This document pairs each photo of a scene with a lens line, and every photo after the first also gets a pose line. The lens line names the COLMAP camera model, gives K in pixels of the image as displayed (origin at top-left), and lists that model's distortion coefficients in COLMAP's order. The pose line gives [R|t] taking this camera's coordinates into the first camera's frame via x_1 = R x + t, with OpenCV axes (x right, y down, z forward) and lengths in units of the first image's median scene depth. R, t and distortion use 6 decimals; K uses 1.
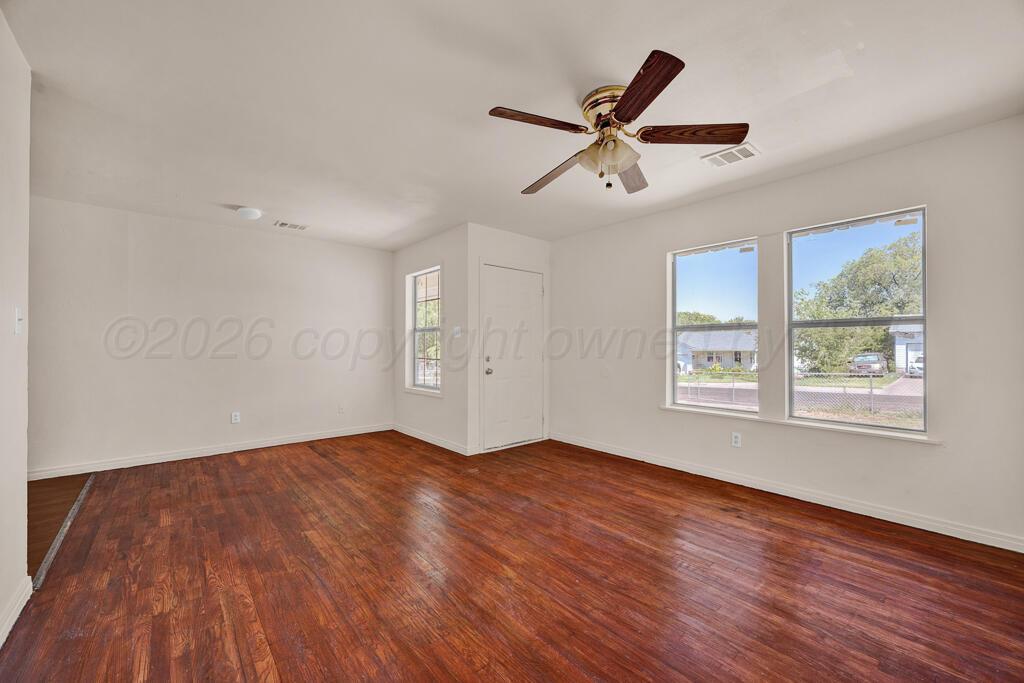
lens RADIAL K [[405.4, 0, 511.7], [0, 405.4, 343.8], [0, 0, 1]] dist [0.000994, -0.000194]
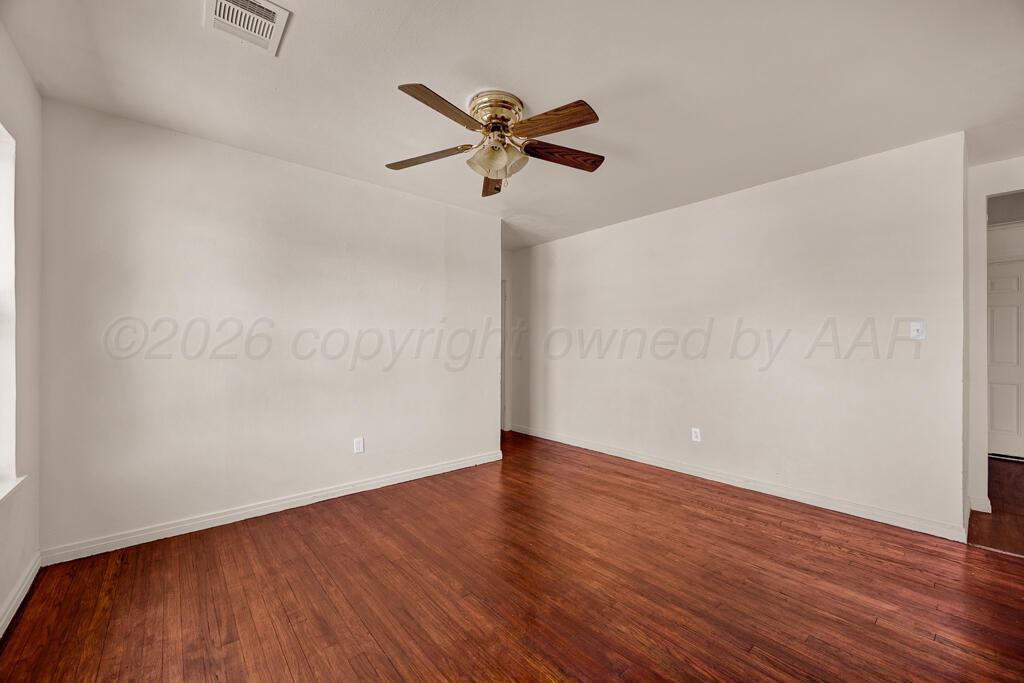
lens RADIAL K [[405.4, 0, 513.1], [0, 405.4, 344.2], [0, 0, 1]] dist [0.000994, -0.000194]
pose [[-0.999994, -0.003222, 0.001218, 0.191389], [-0.003234, 0.999945, -0.009989, 0.008848], [-0.001186, -0.009993, -0.999949, 1.948874]]
